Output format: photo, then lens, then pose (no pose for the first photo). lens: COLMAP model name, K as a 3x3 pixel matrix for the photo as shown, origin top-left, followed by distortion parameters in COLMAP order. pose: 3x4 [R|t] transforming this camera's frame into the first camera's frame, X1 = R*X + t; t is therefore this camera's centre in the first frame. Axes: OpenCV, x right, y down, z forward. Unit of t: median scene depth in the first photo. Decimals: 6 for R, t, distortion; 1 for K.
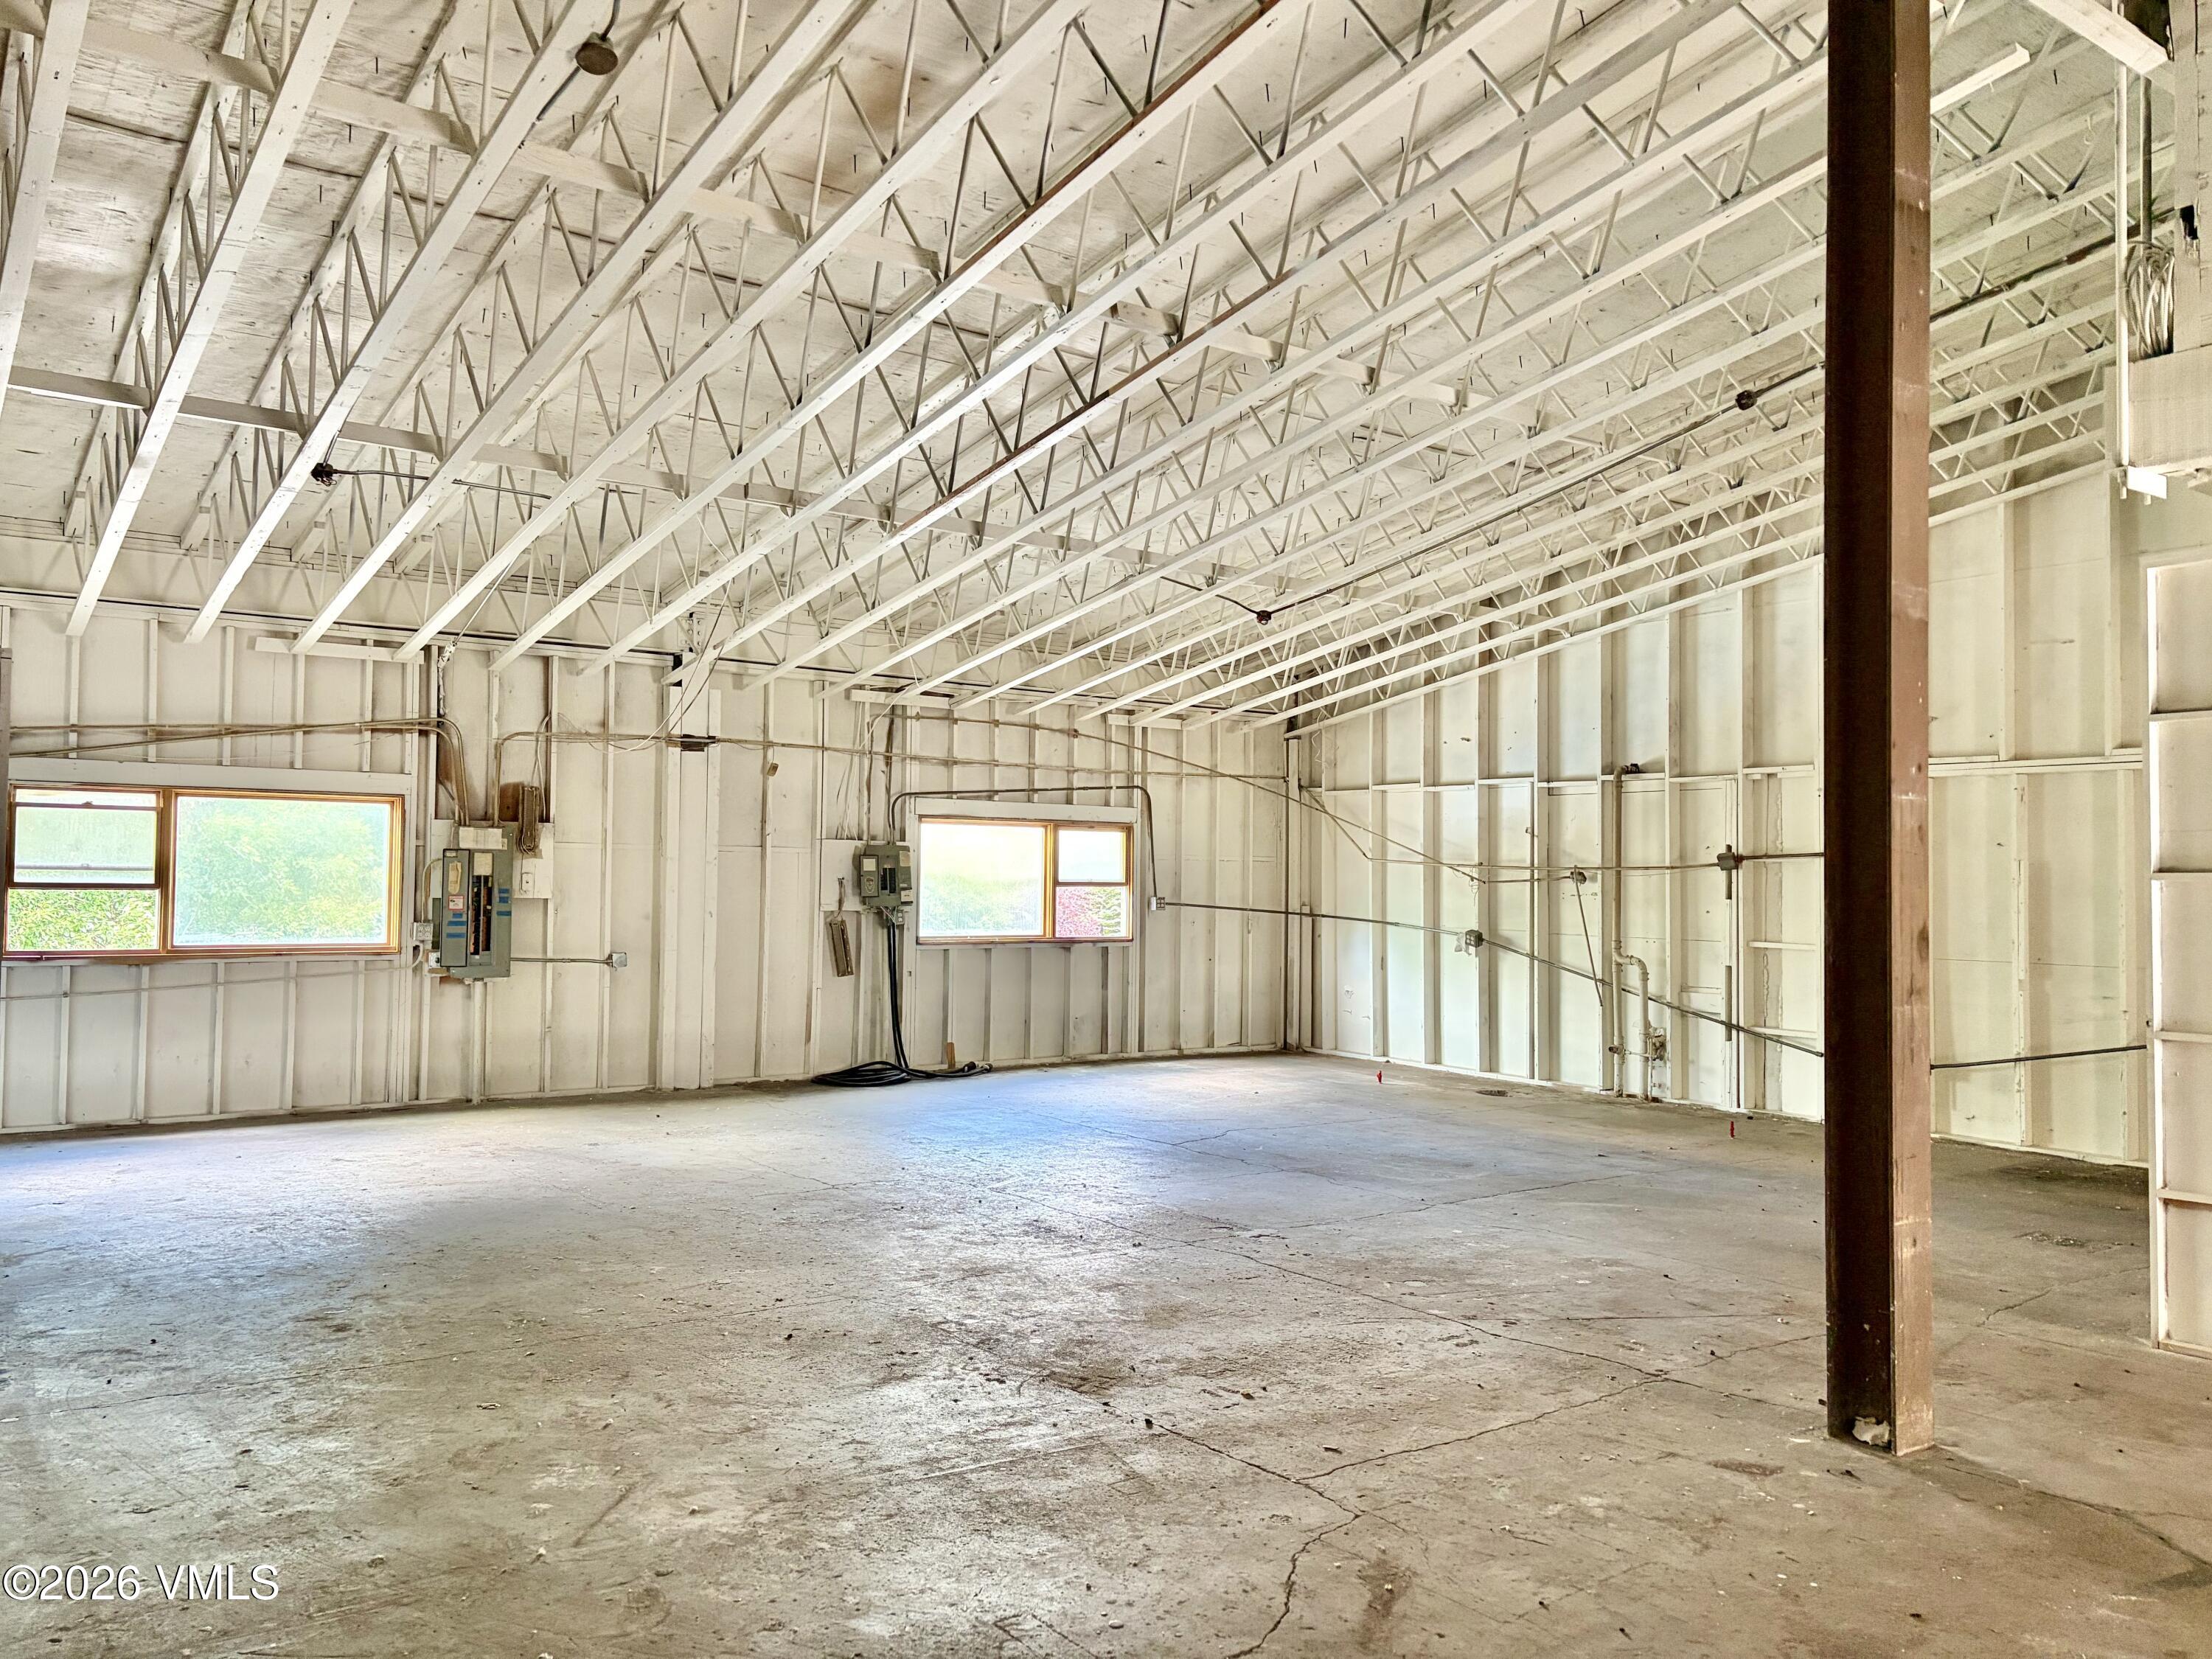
lens RADIAL K [[1663.9, 0, 1106.9], [0, 1663.9, 827.1], [0, 0, 1]] dist [-0.005862, -0.005145]
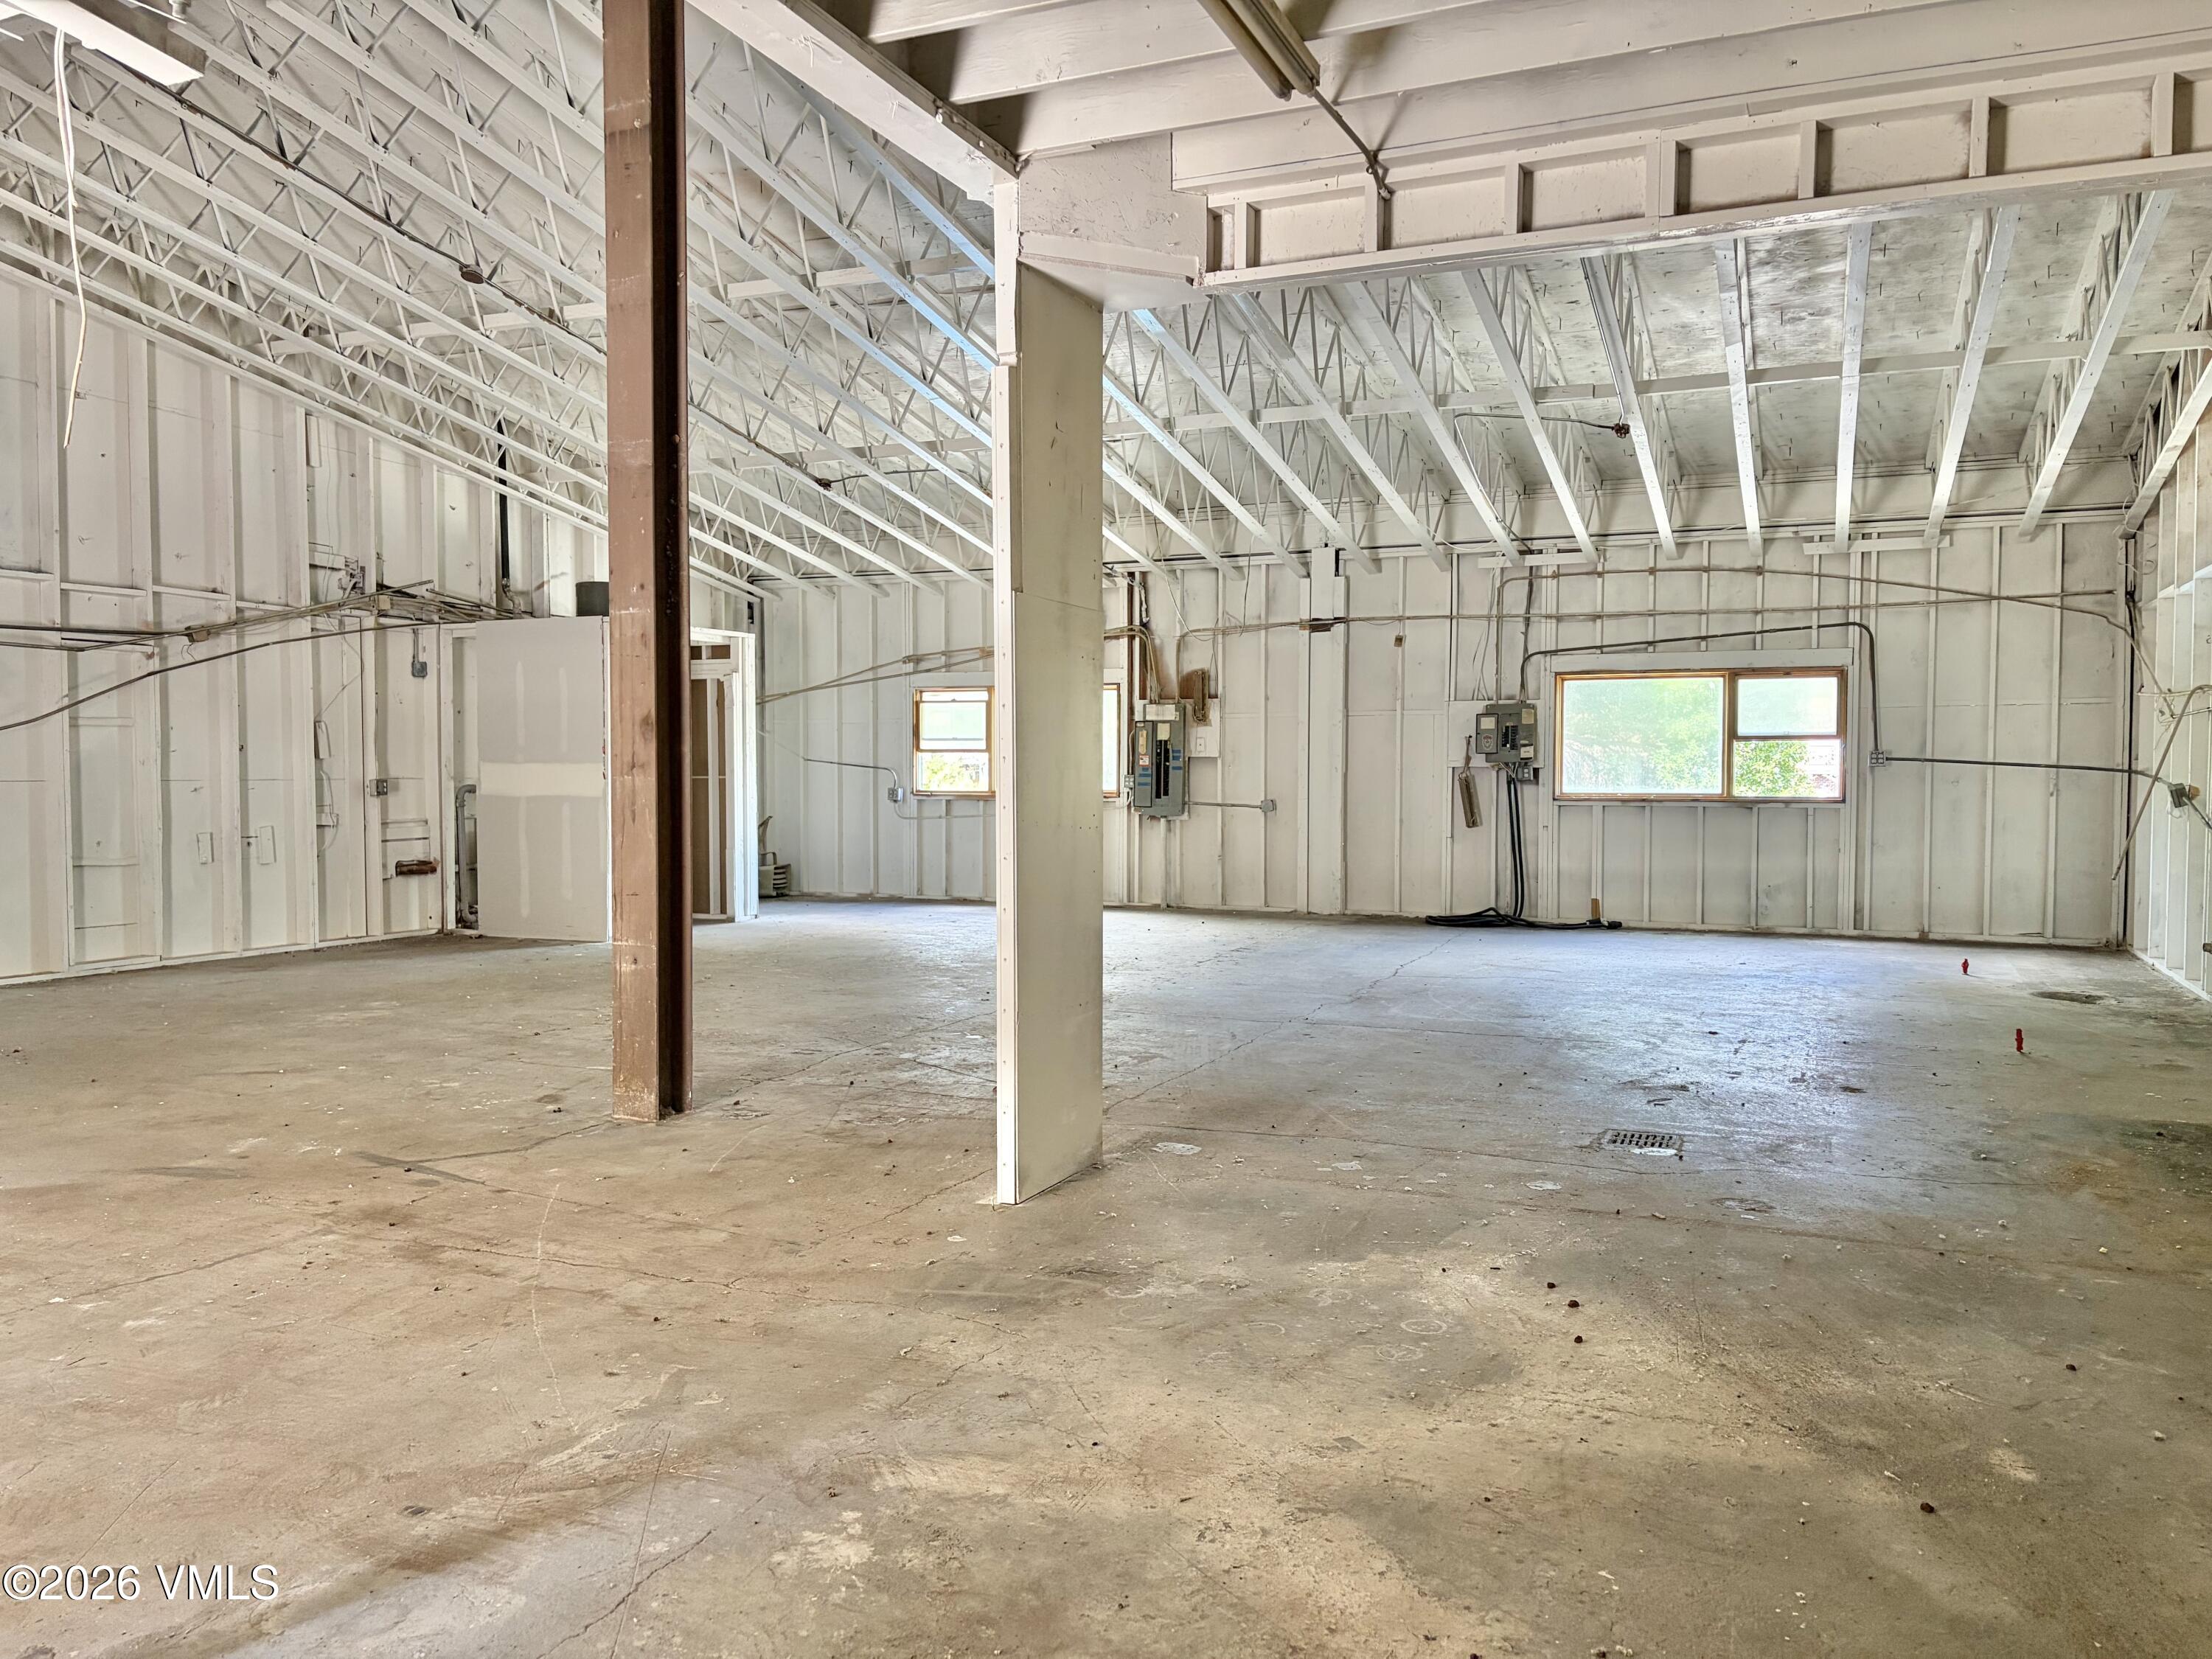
lens RADIAL K [[1663.9, 0, 1107.2], [0, 1663.9, 831.4], [0, 0, 1]] dist [-0.005862, -0.005145]
pose [[0.460641, 0.028993, -0.887113, 0.685136], [0.038045, 0.997903, 0.052370, 0.026502], [0.886771, -0.057874, 0.458572, 0.290670]]
